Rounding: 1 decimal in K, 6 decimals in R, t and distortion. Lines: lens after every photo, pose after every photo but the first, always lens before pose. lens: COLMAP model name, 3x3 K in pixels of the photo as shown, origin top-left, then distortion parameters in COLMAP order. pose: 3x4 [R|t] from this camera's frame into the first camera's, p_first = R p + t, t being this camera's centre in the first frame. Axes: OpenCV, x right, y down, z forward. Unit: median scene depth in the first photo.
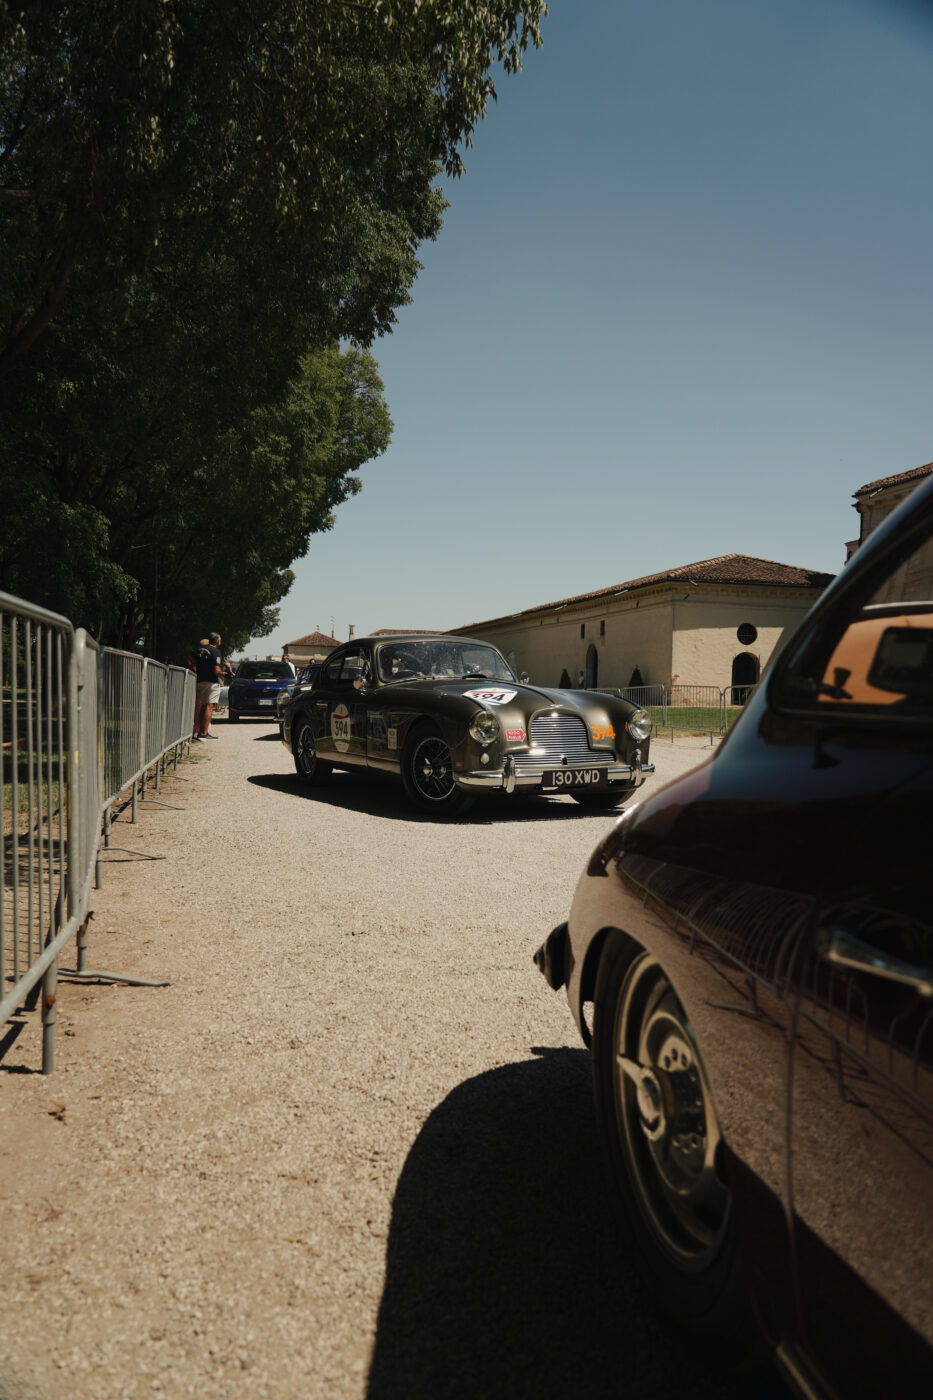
lens RADIAL K [[1028.9, 0, 466.5], [0, 1028.9, 700.0], [0, 0, 1]] dist [-0.000261, -0.000301]
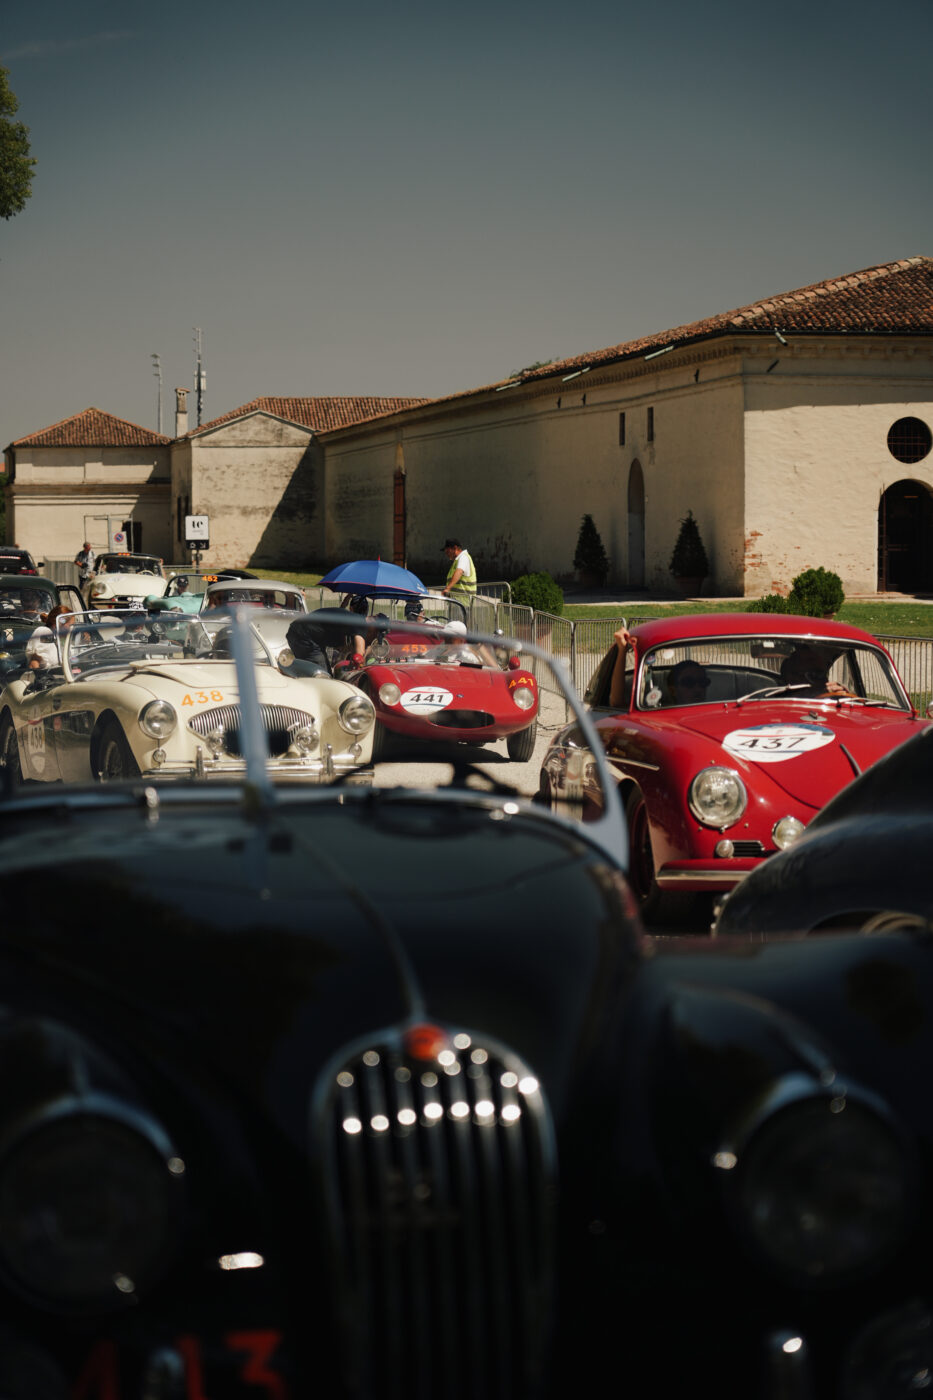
lens RADIAL K [[3439.1, 0, 466.5], [0, 3439.1, 700.0], [0, 0, 1]] dist [-0.026139, -0.375416]
pose [[0.997467, -0.021071, -0.067934, 0.168990], [0.023644, 0.999025, 0.037291, -0.008816], [0.067082, -0.038802, 0.996993, -0.553692]]
